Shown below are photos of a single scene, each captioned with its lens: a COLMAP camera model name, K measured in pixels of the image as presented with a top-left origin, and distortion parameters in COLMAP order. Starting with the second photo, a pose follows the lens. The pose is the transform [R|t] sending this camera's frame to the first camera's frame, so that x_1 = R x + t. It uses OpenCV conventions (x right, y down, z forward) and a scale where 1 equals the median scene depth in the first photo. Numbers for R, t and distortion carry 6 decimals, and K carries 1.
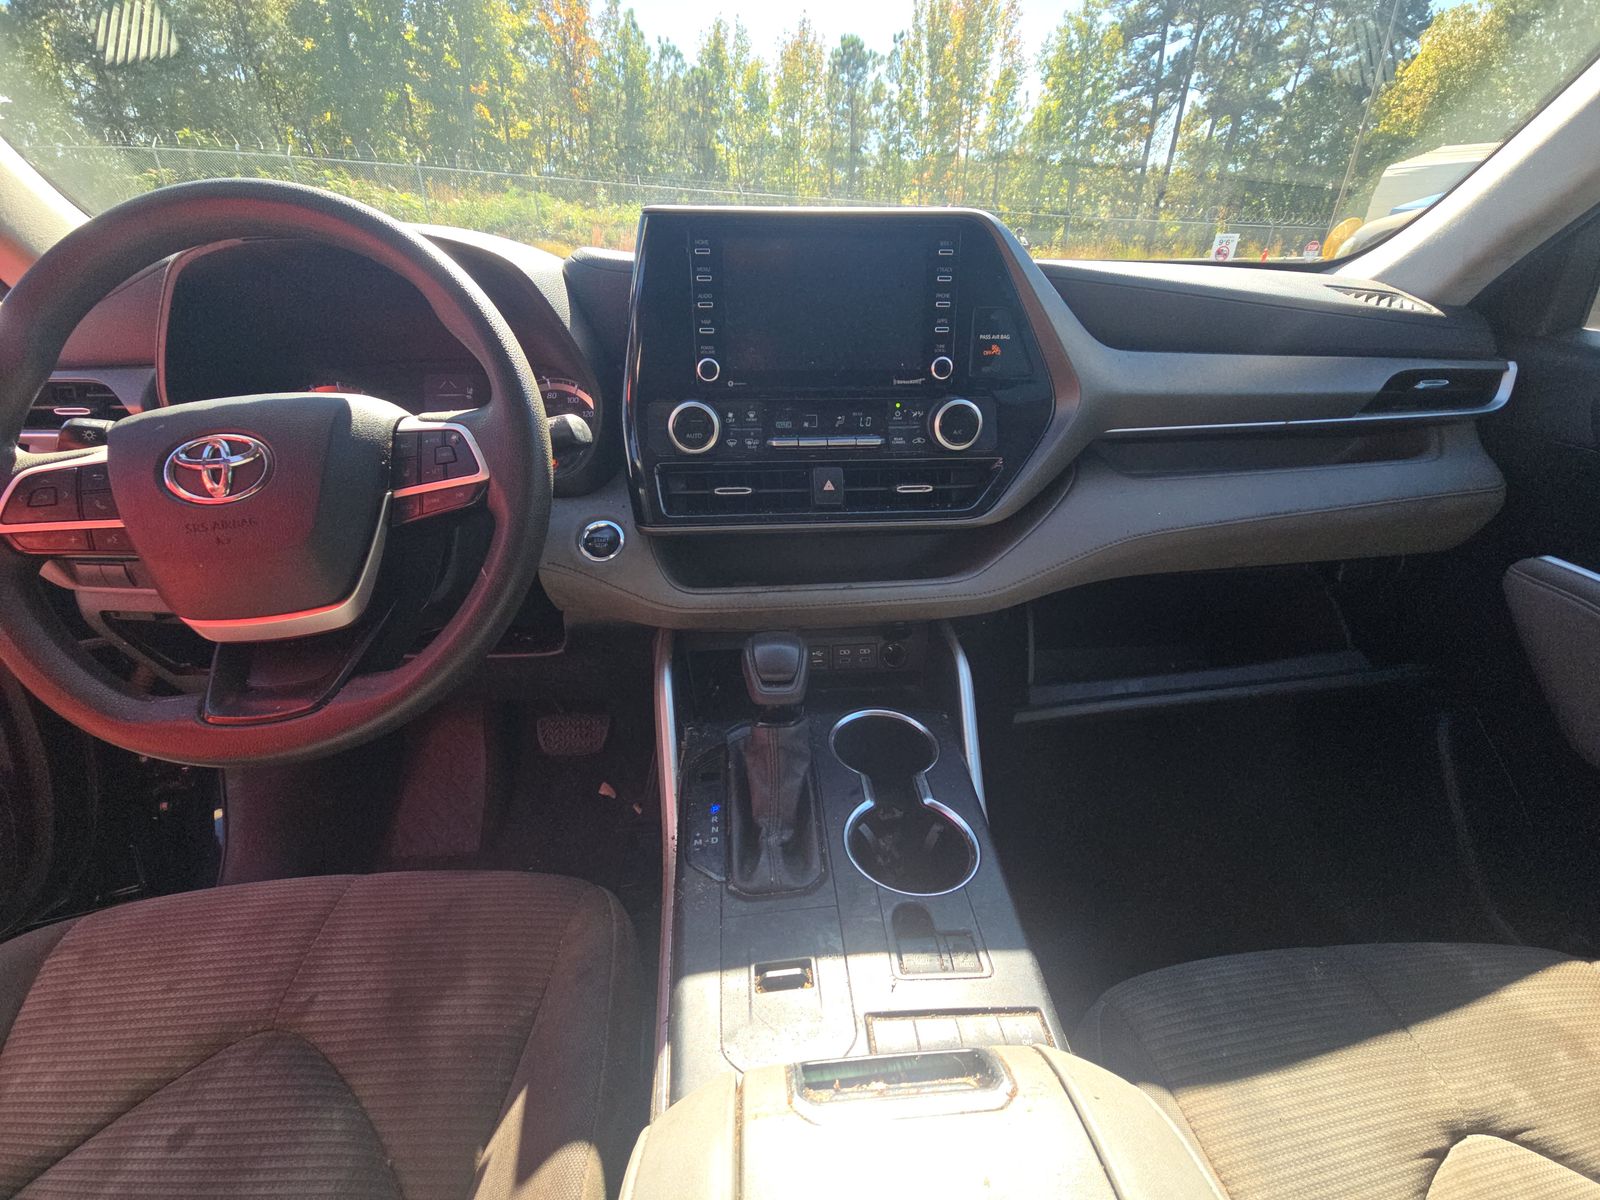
lens RADIAL K [[640.2, 0, 800.6], [0, 640.2, 598.5], [0, 0, 1]] dist [0.001562, 0.000050]
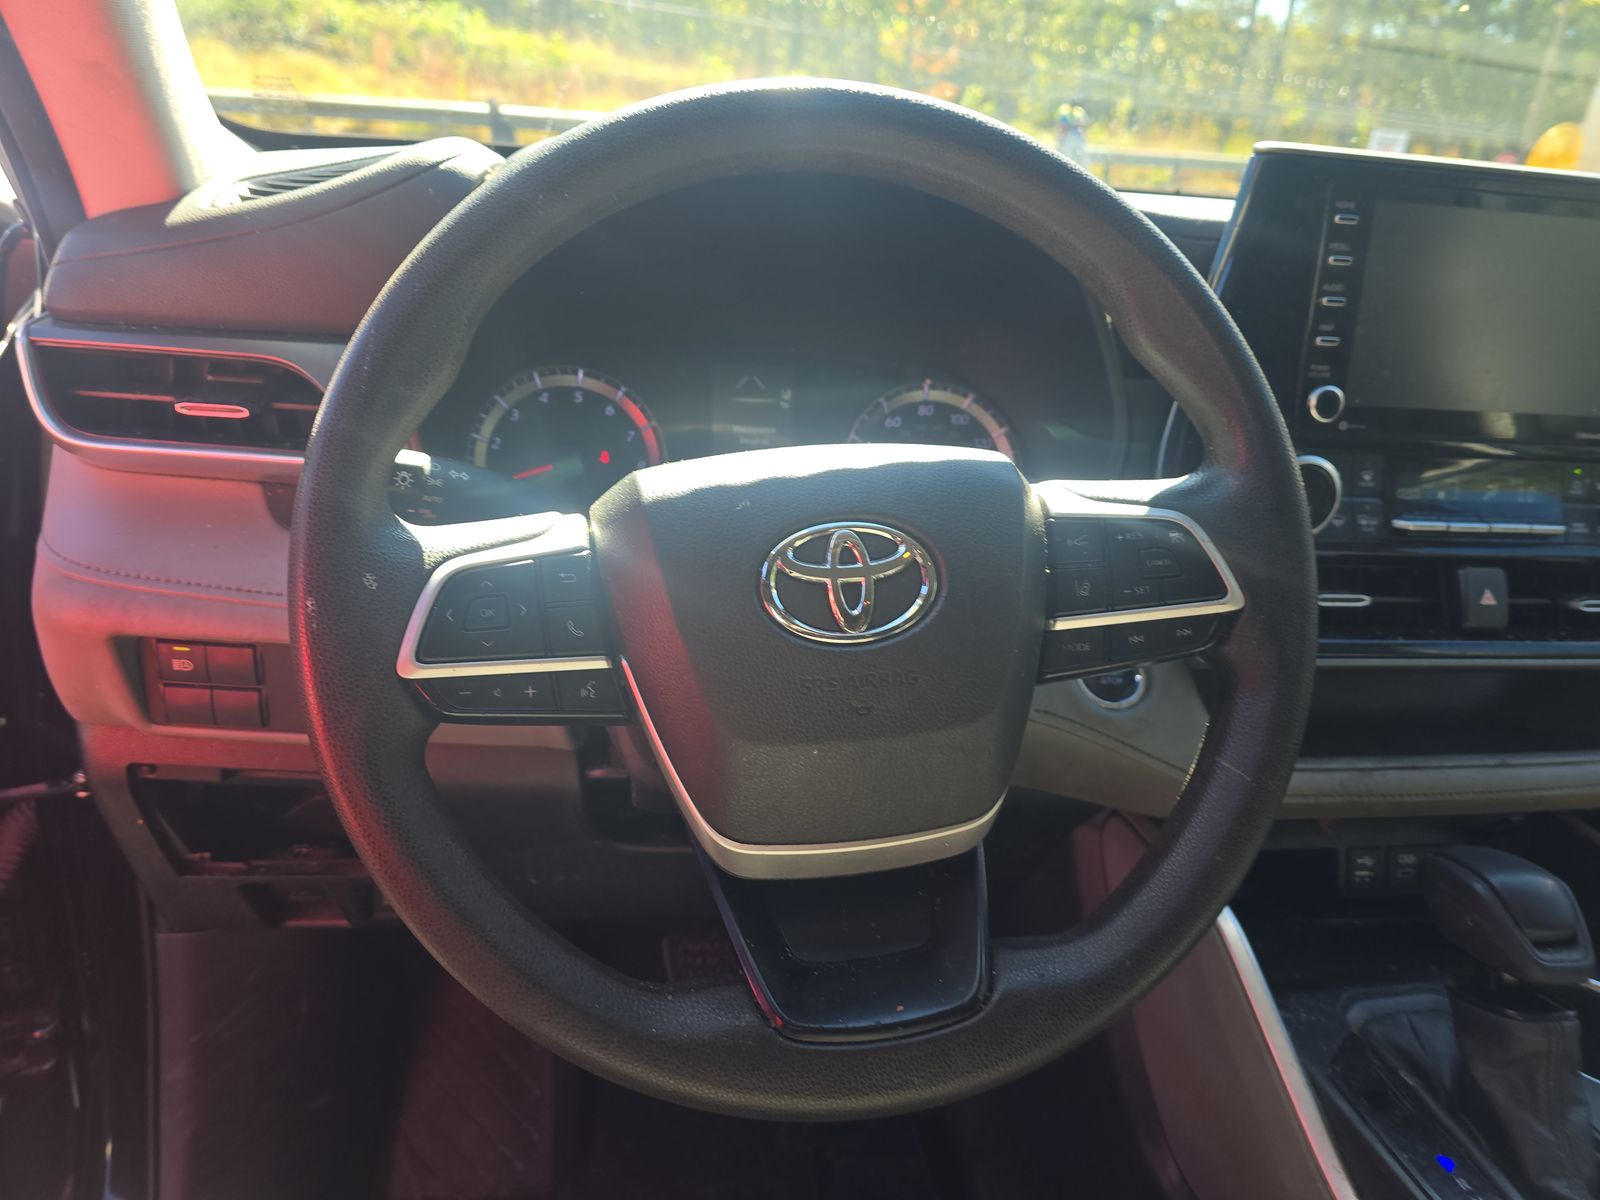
lens RADIAL K [[1084.9, 0, 799.4], [0, 1084.9, 601.8], [0, 0, 1]] dist [0.013470, -0.003747]
pose [[0.994613, 0.037673, 0.096571, -0.710864], [-0.030968, 0.997065, -0.070014, -0.078900], [-0.098925, 0.066646, 0.992861, 0.032063]]
